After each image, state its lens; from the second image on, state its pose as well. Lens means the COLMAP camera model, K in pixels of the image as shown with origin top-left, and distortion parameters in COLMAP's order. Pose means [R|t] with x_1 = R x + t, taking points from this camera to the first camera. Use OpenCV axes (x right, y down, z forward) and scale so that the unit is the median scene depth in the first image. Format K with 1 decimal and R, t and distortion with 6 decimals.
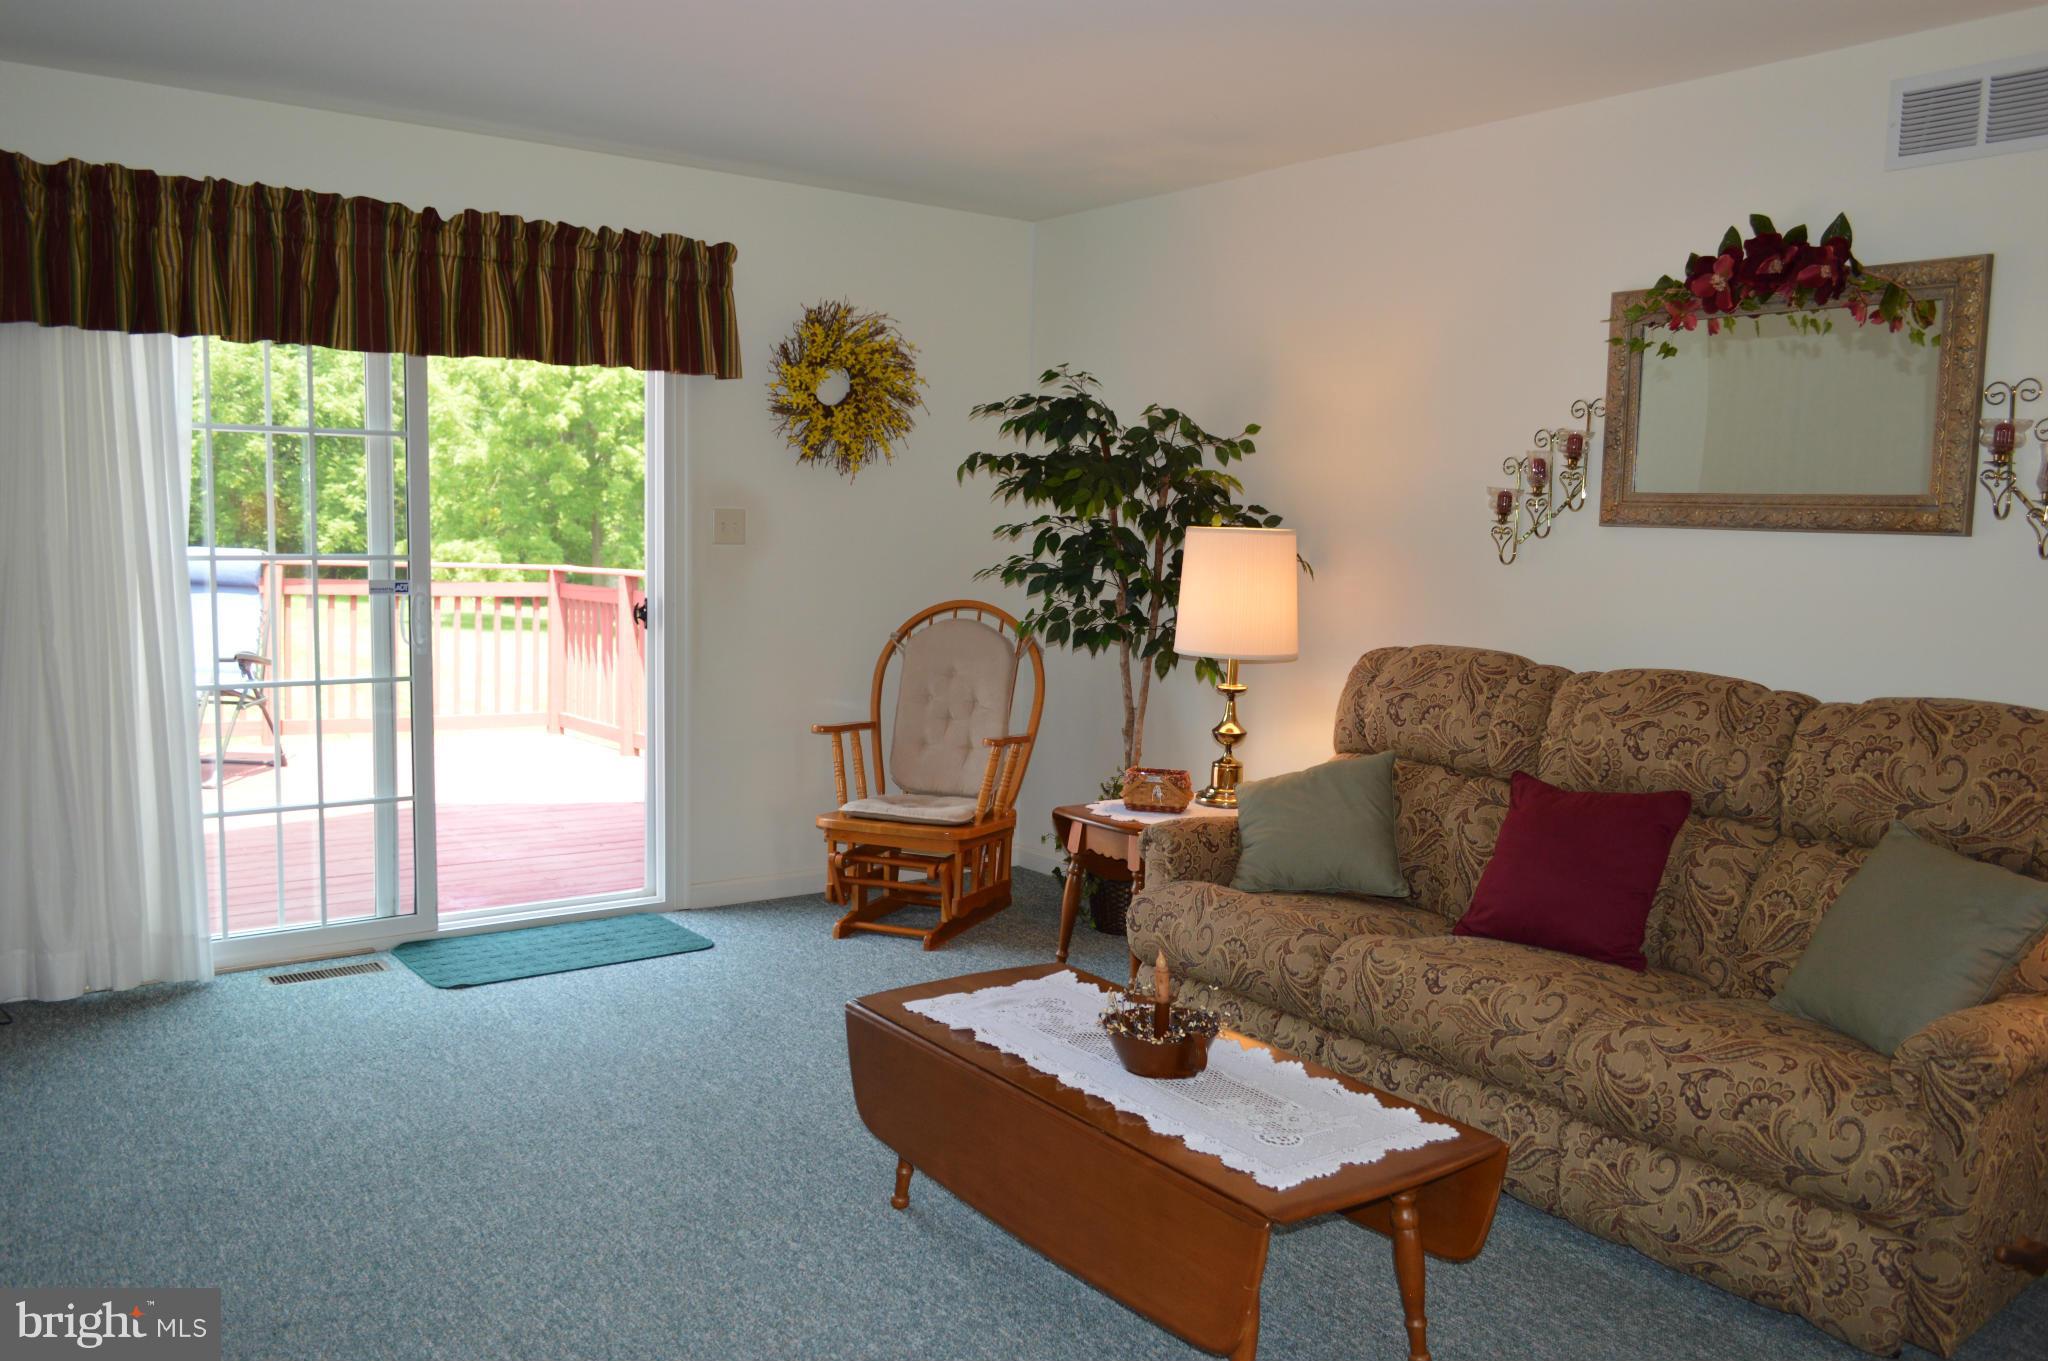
lens RADIAL K [[1621.3, 0, 1024.1], [0, 1621.3, 674.9], [0, 0, 1]] dist [0.001955, -0.006780]
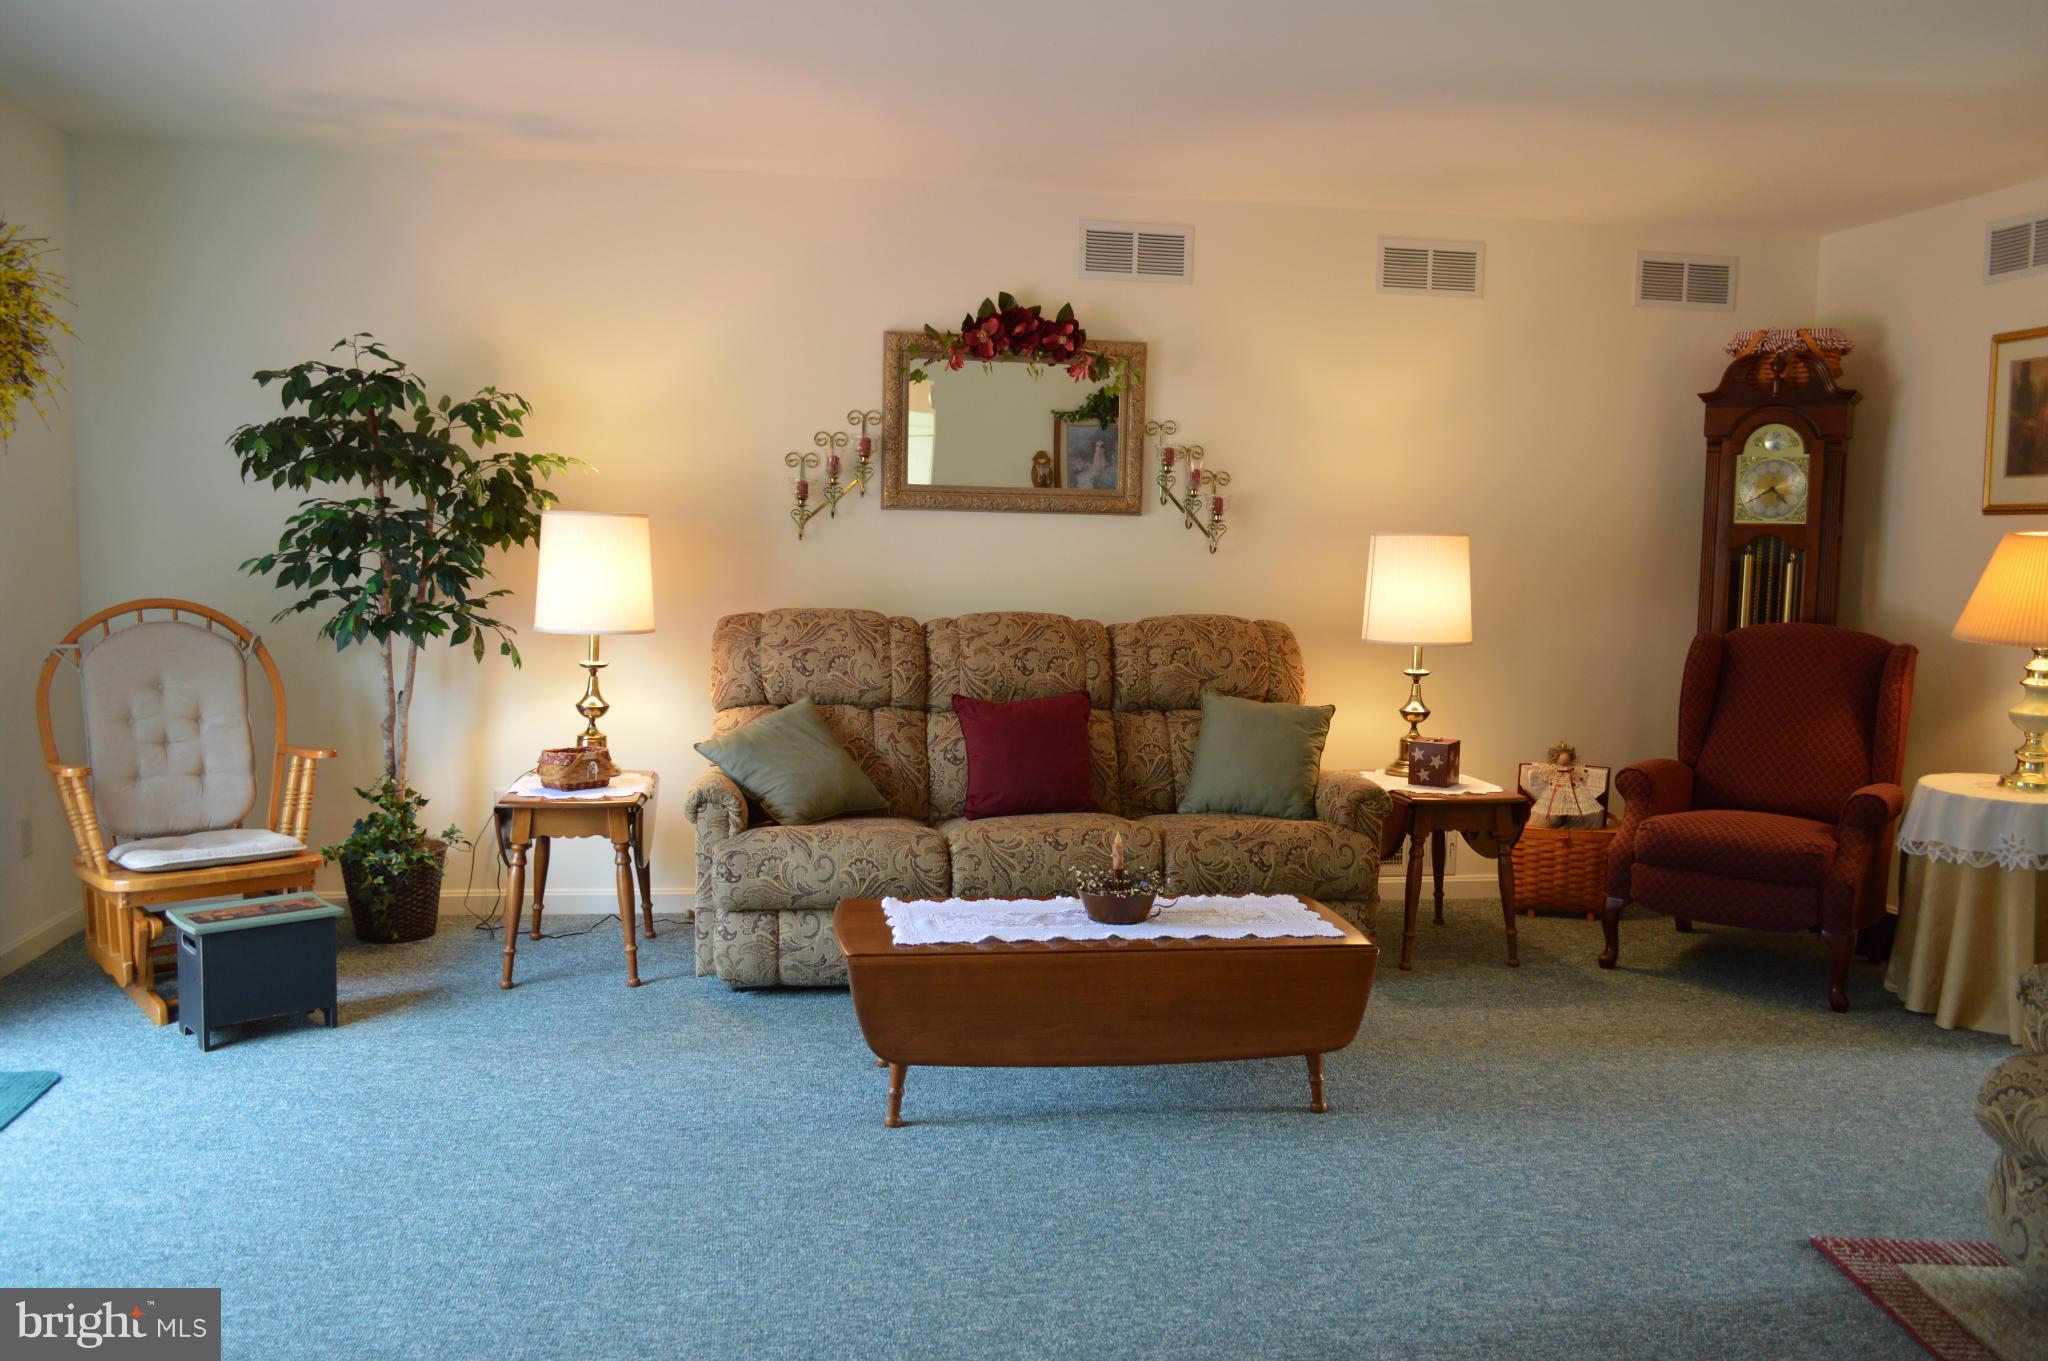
lens RADIAL K [[1621.3, 0, 1024.0], [0, 1621.3, 684.5], [0, 0, 1]] dist [0.001955, -0.006780]
pose [[0.451043, -0.101991, 0.886655, -0.799005], [0.076526, 0.994210, 0.075434, -0.042648], [-0.889215, 0.033828, 0.456237, 0.318235]]
